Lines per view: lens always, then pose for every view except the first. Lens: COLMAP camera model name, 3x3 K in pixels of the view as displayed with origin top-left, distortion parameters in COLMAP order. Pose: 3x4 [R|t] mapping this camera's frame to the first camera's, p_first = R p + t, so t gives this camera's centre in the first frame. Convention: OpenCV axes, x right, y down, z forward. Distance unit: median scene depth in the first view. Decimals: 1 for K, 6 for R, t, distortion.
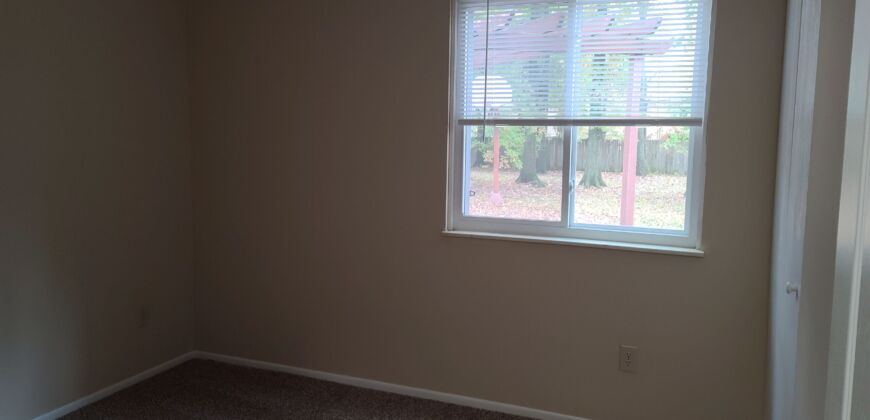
lens RADIAL K [[635.0, 0, 432.4], [0, 635.0, 229.0], [0, 0, 1]] dist [0.090840, -0.036915]
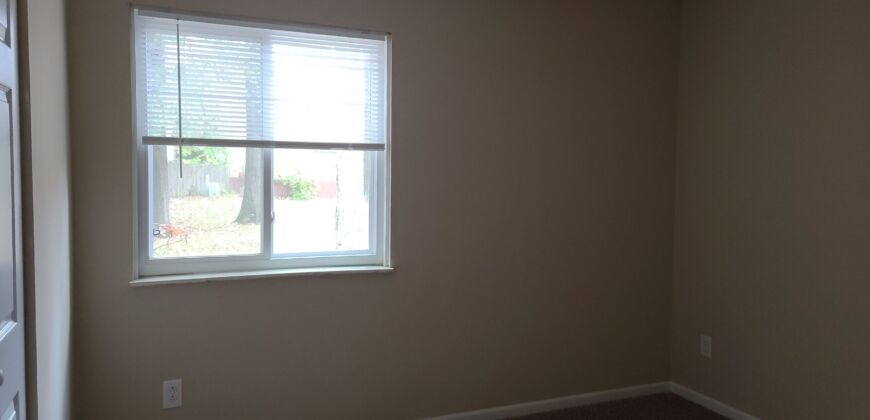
lens RADIAL K [[635.0, 0, 432.4], [0, 635.0, 229.0], [0, 0, 1]] dist [0.090840, -0.036915]
pose [[0.714583, -0.078112, 0.695176, -0.261747], [0.098073, 0.995118, 0.011003, -0.033860], [-0.692642, 0.060315, 0.718755, 0.192144]]
